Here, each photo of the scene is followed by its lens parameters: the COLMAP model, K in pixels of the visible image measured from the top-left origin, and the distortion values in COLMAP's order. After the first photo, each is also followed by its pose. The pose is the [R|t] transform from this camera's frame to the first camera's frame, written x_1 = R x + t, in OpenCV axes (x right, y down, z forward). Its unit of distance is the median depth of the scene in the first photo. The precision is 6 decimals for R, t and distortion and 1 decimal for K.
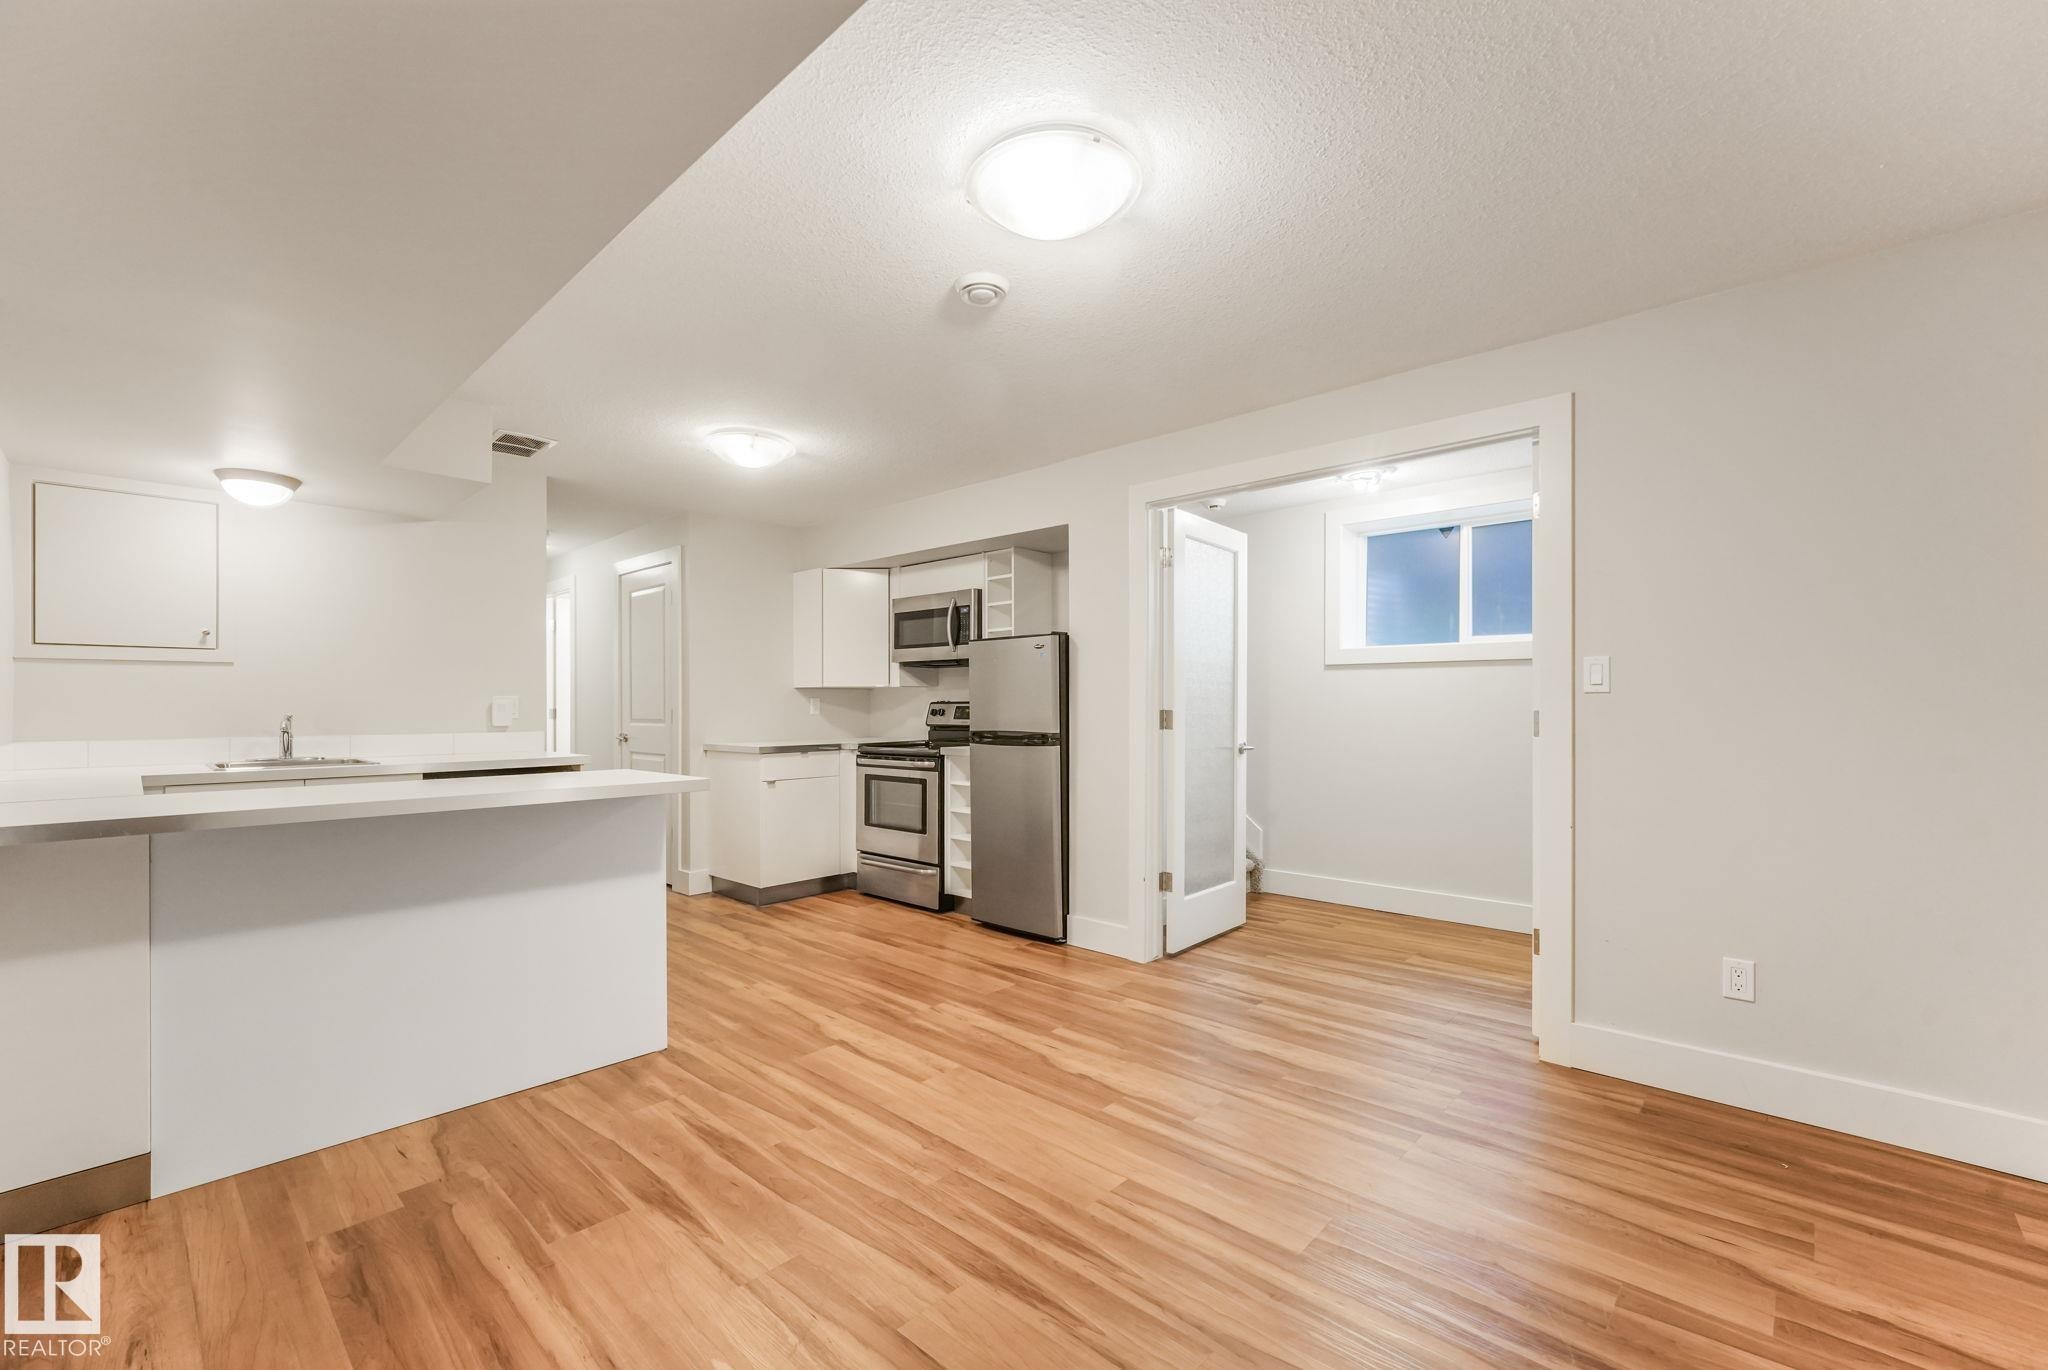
lens RADIAL K [[870.0, 0, 1015.1], [0, 870.0, 707.3], [0, 0, 1]] dist [-0.007295, 0.000911]
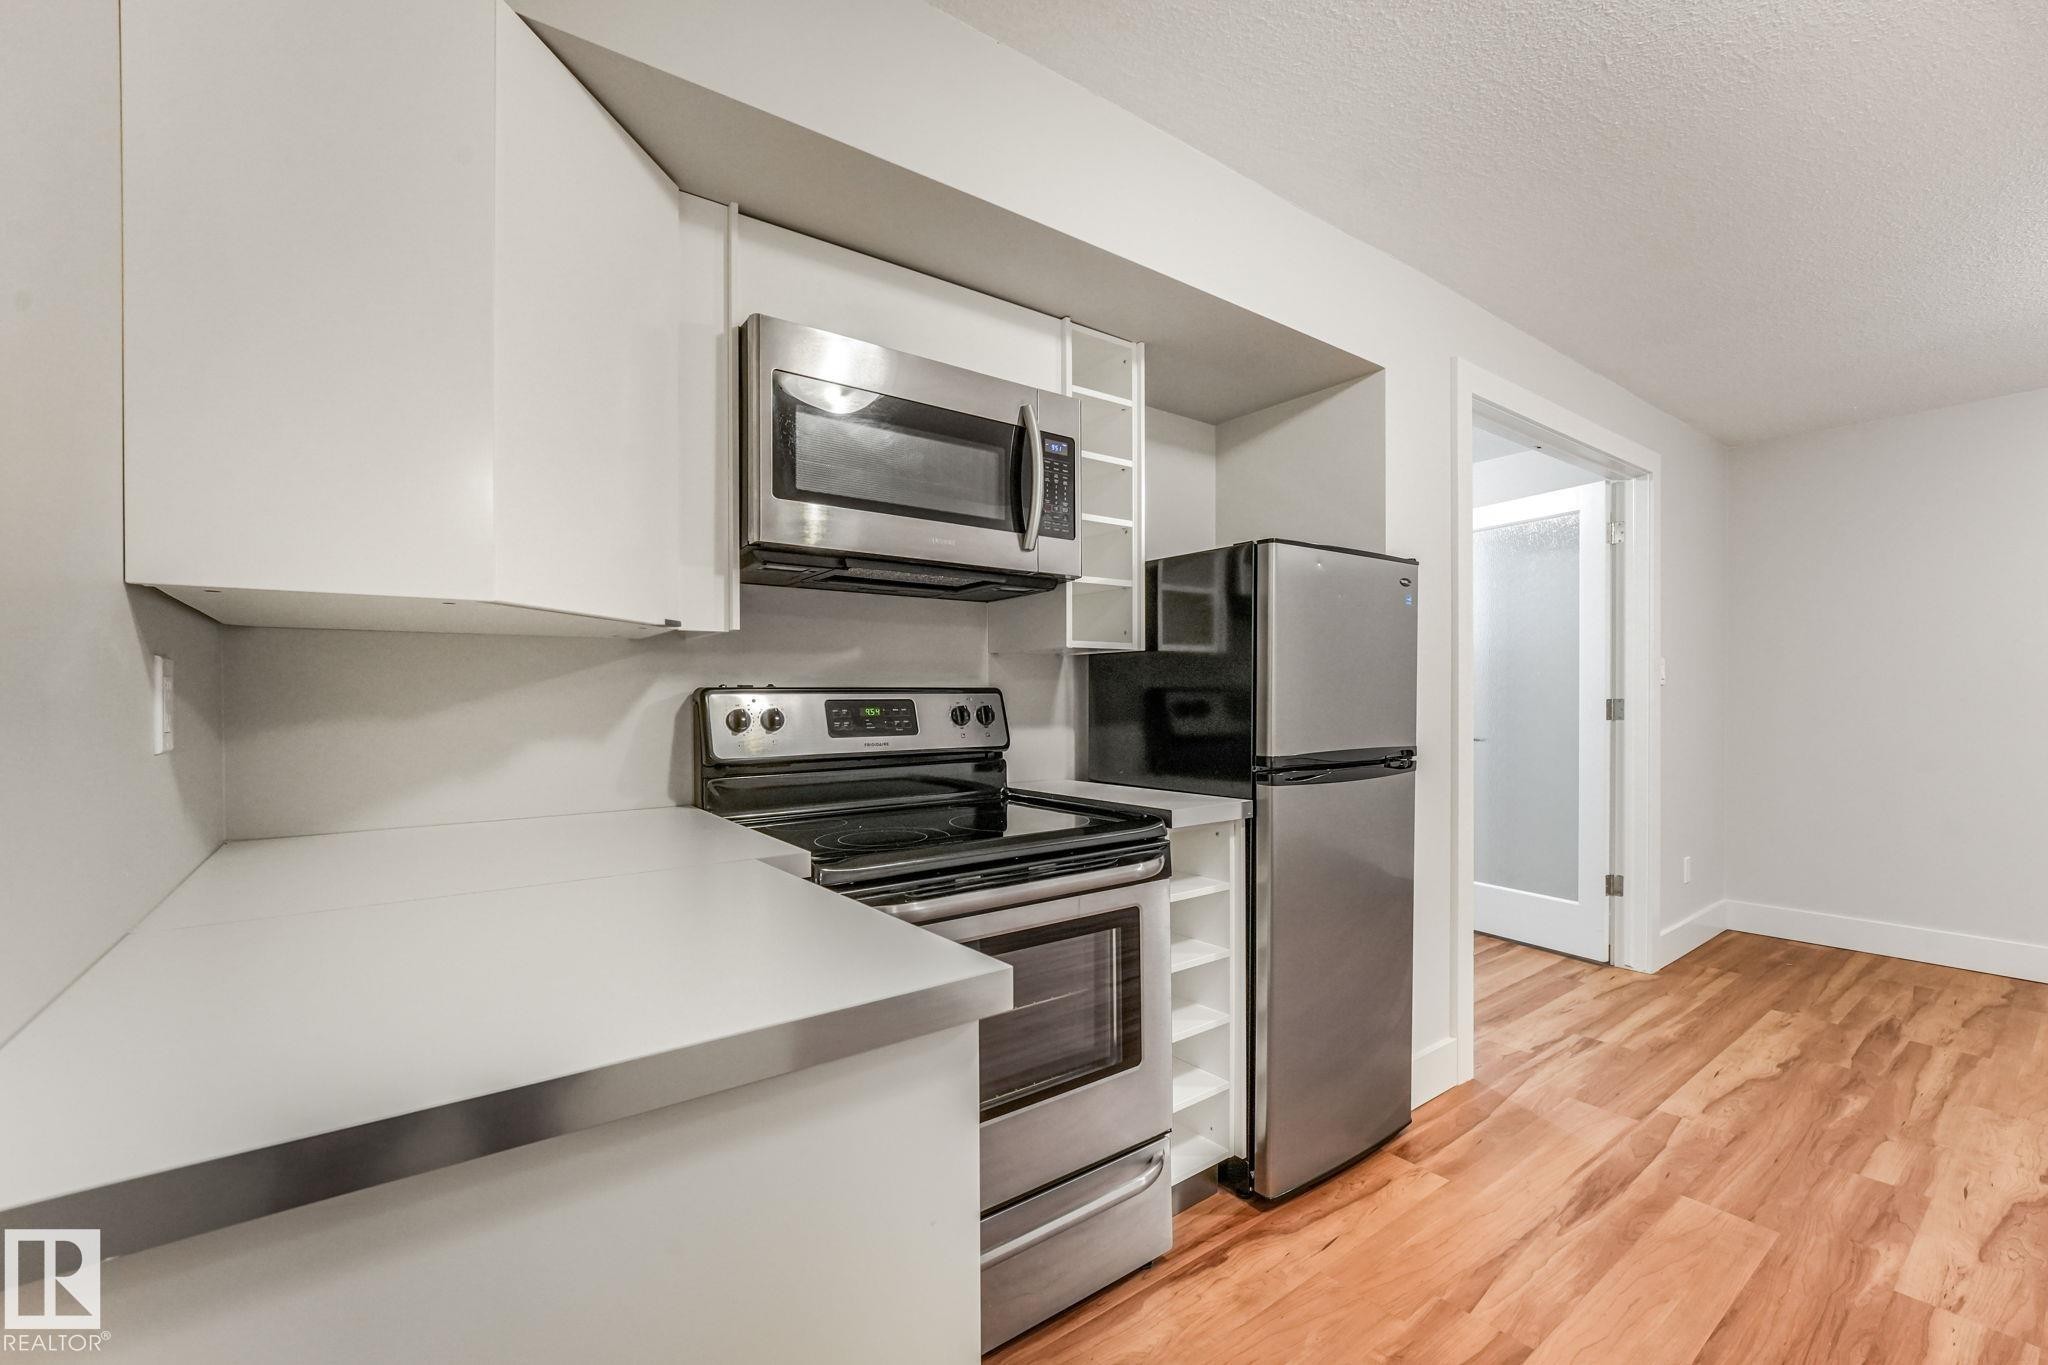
lens RADIAL K [[870.0, 0, 1006.1], [0, 870.0, 713.1], [0, 0, 1]] dist [-0.007295, 0.000911]
pose [[0.171475, -0.019277, 0.985000, -0.458669], [0.013876, 0.999757, 0.017151, -0.001528], [-0.985091, 0.010727, 0.171701, 1.004101]]
